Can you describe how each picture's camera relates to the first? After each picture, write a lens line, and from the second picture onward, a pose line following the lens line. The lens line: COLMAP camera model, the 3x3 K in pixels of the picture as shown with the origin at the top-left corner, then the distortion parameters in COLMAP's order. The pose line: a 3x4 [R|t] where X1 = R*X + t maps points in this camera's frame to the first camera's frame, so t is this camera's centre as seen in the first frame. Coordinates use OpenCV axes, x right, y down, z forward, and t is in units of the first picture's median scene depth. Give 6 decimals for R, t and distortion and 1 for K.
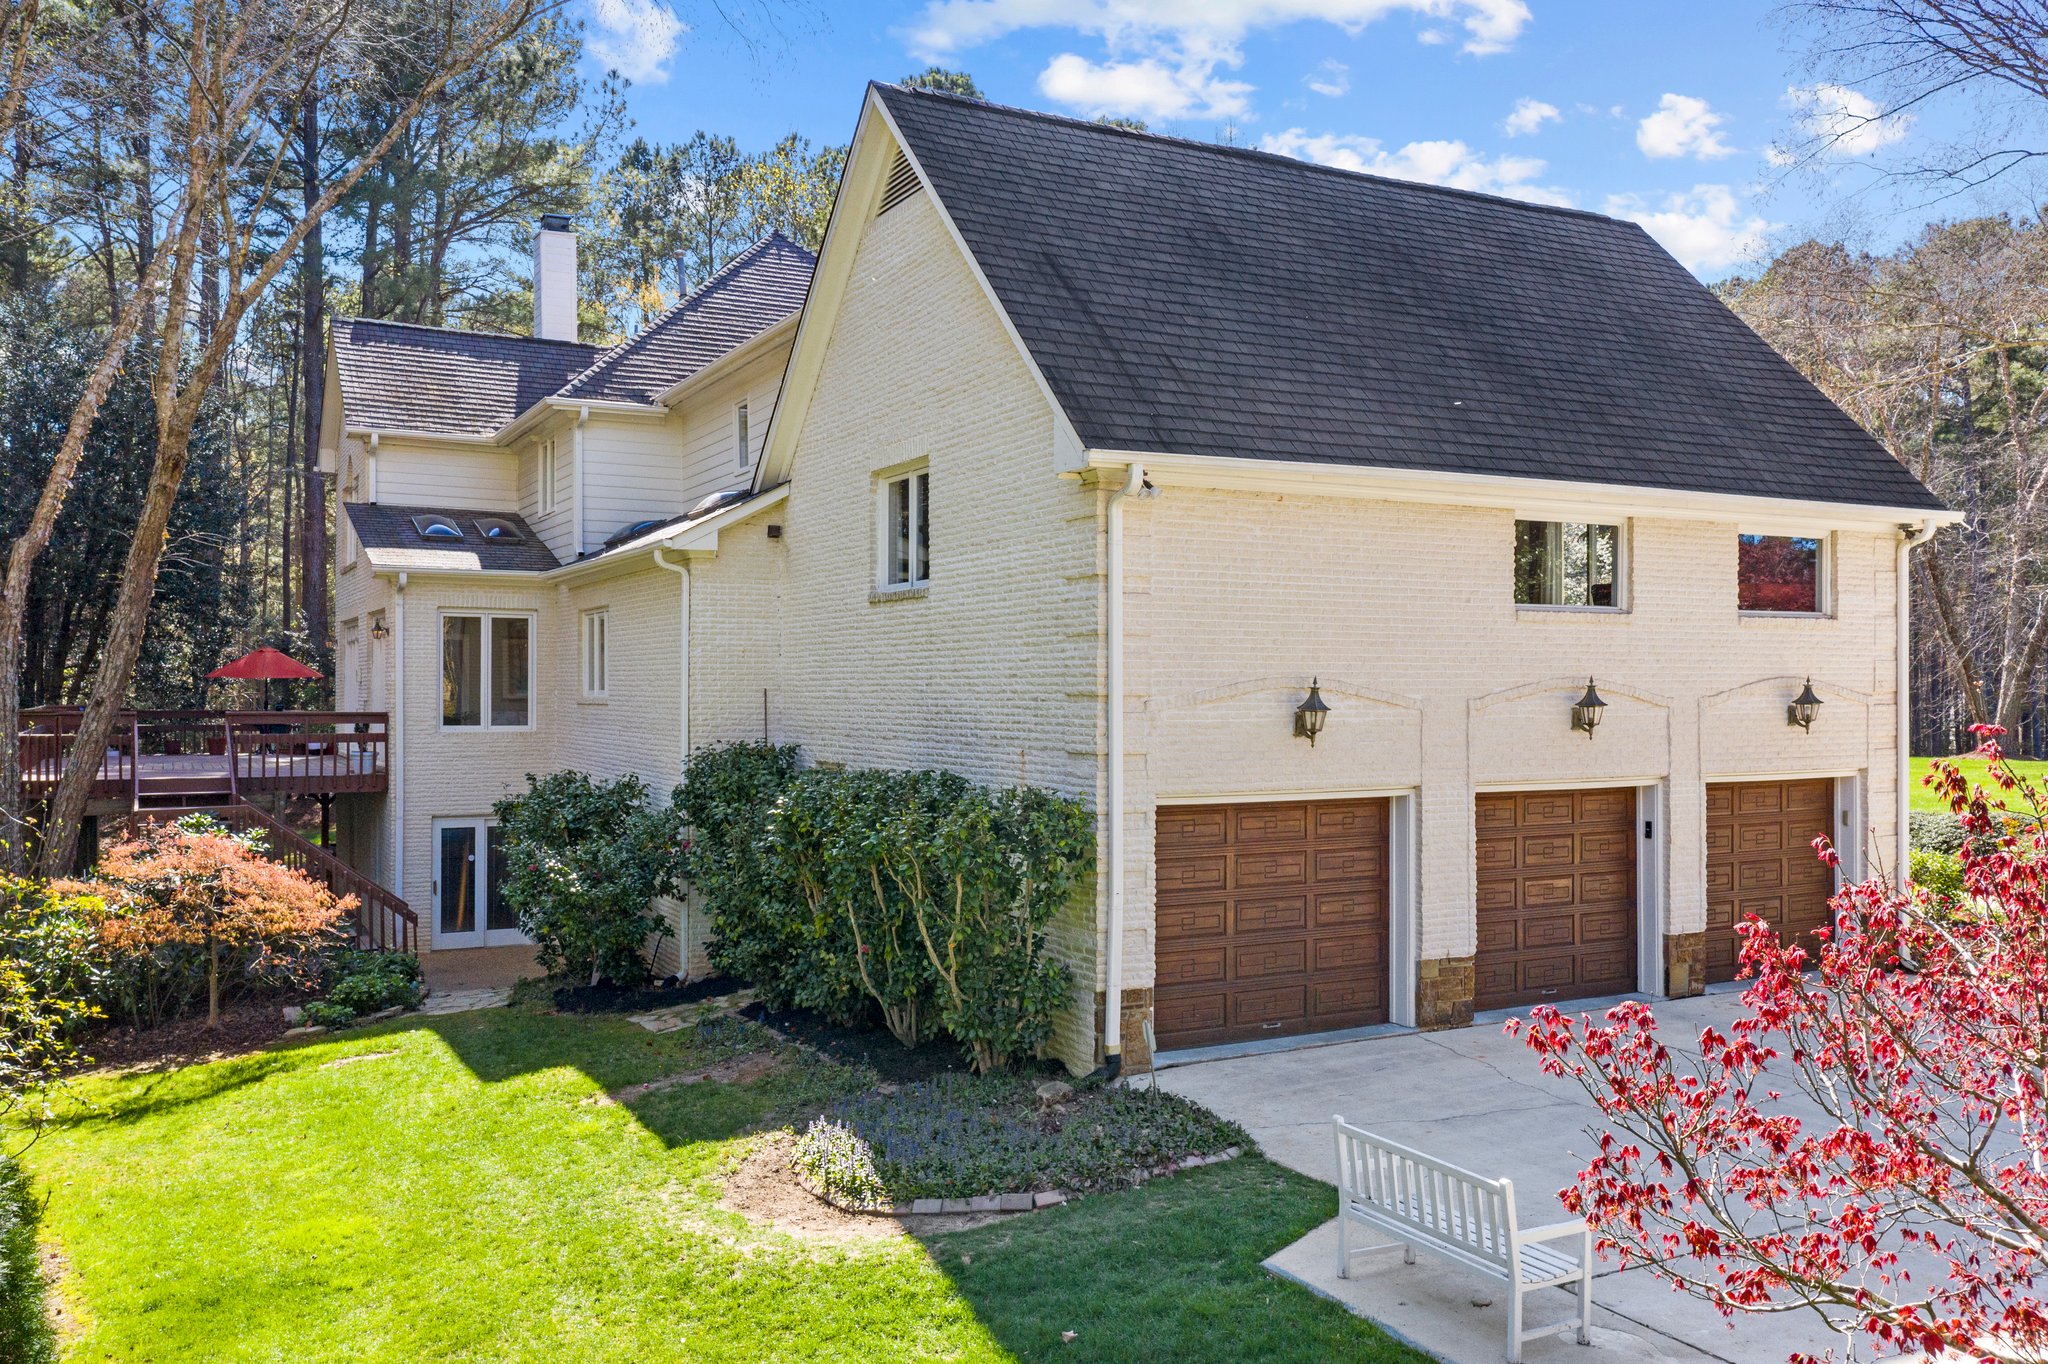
lens RADIAL K [[1657.8, 0, 1025.7], [0, 1657.8, 686.0], [0, 0, 1]] dist [-0.002468, -0.001797]
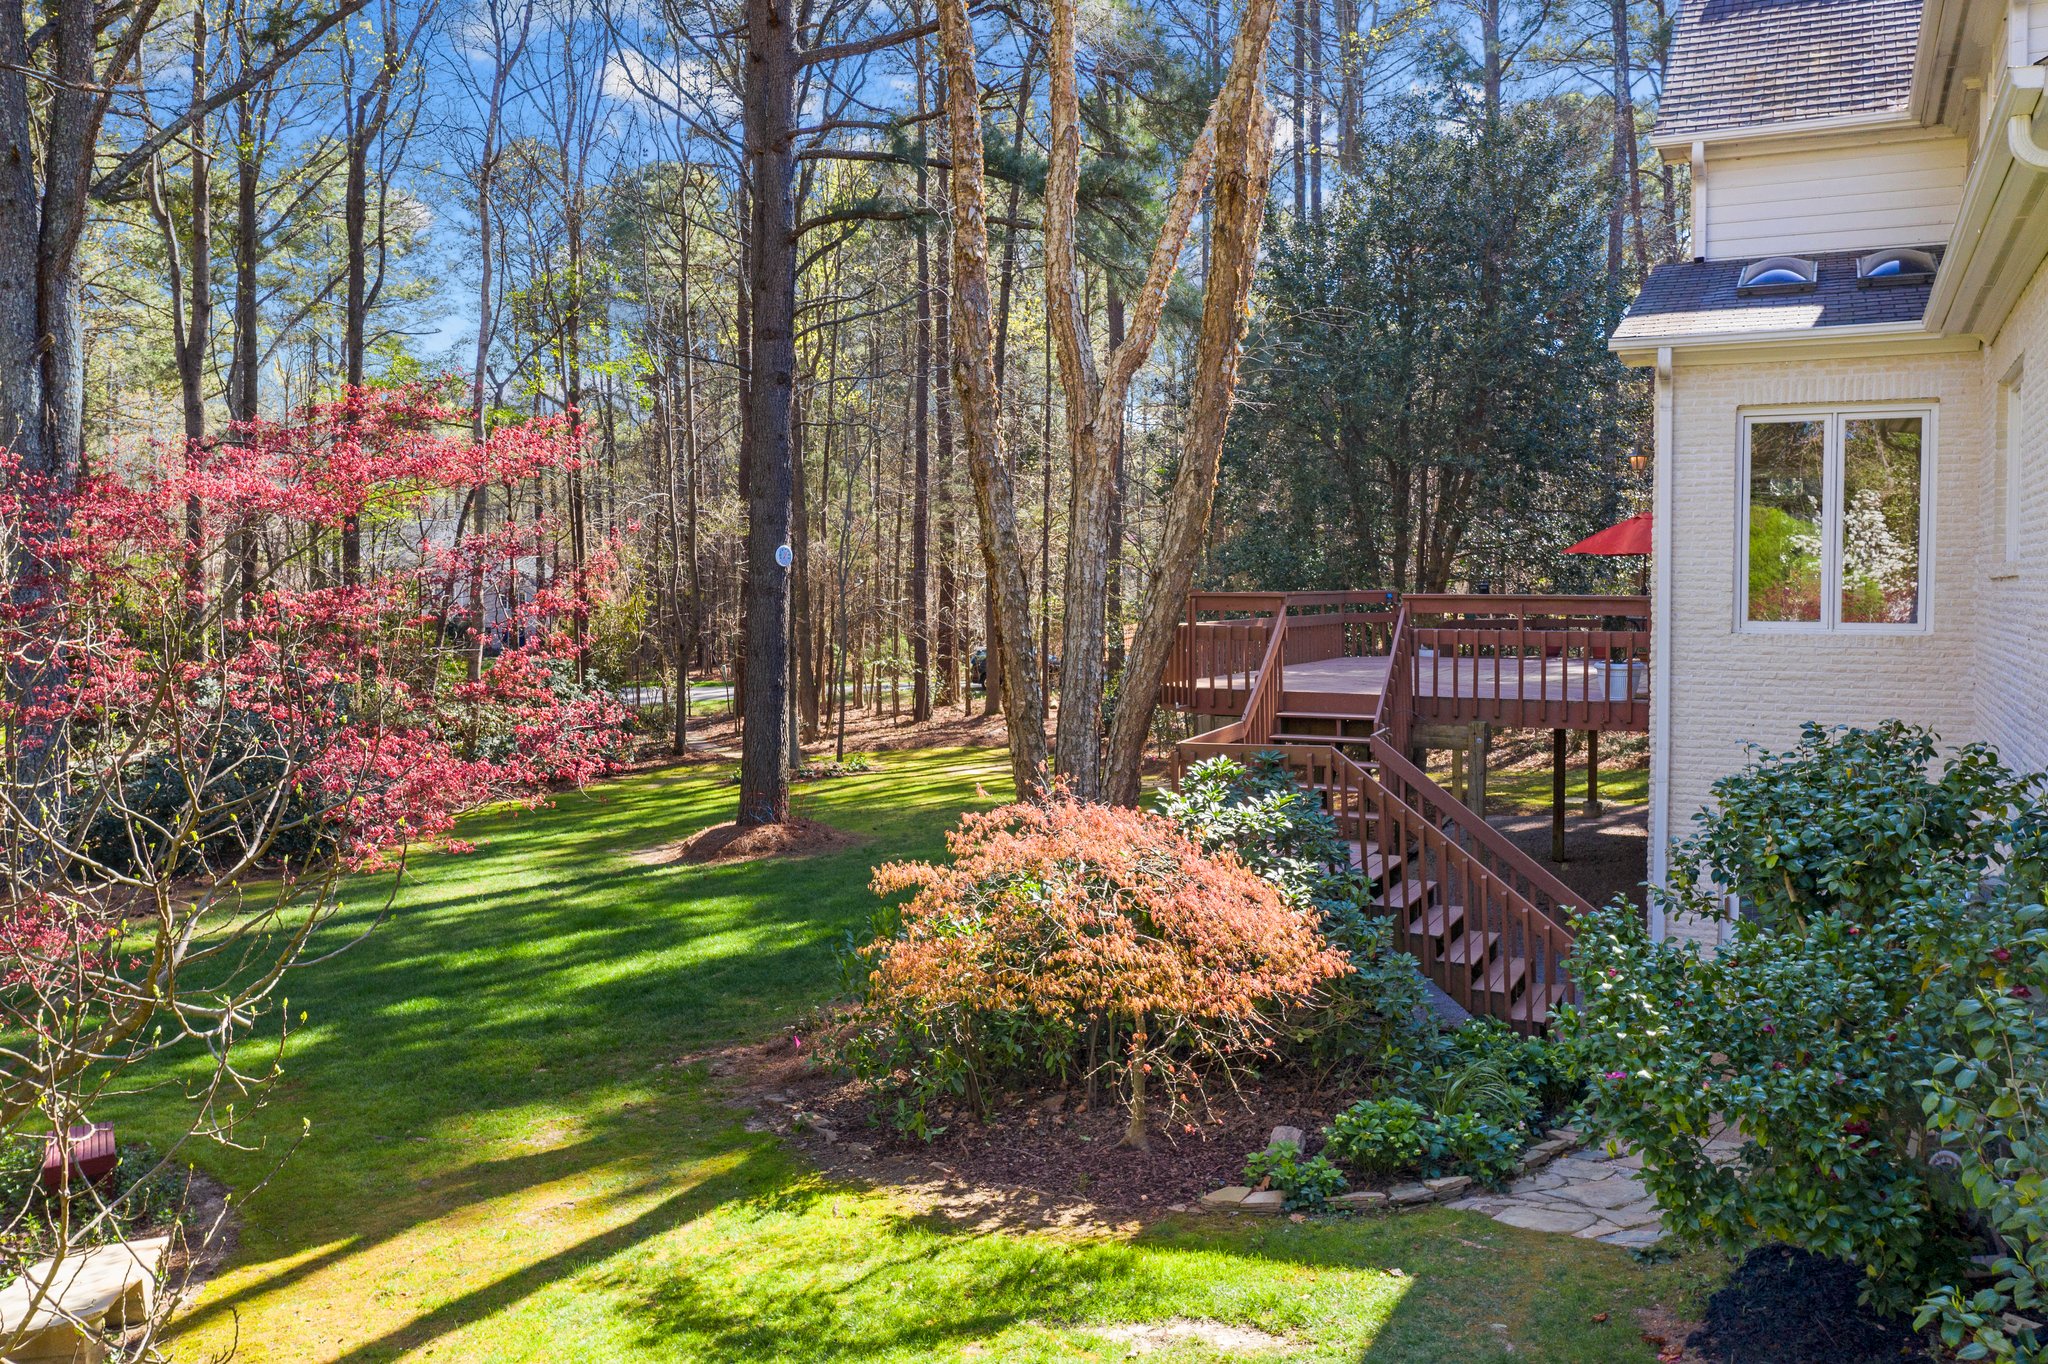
lens RADIAL K [[1657.8, 0, 1024.3], [0, 1657.8, 681.9], [0, 0, 1]] dist [-0.002468, -0.001797]
pose [[0.602945, 0.042867, -0.796630, -0.041867], [0.002770, 0.998437, 0.055823, 0.010215], [0.797778, -0.035865, 0.601884, 0.376359]]
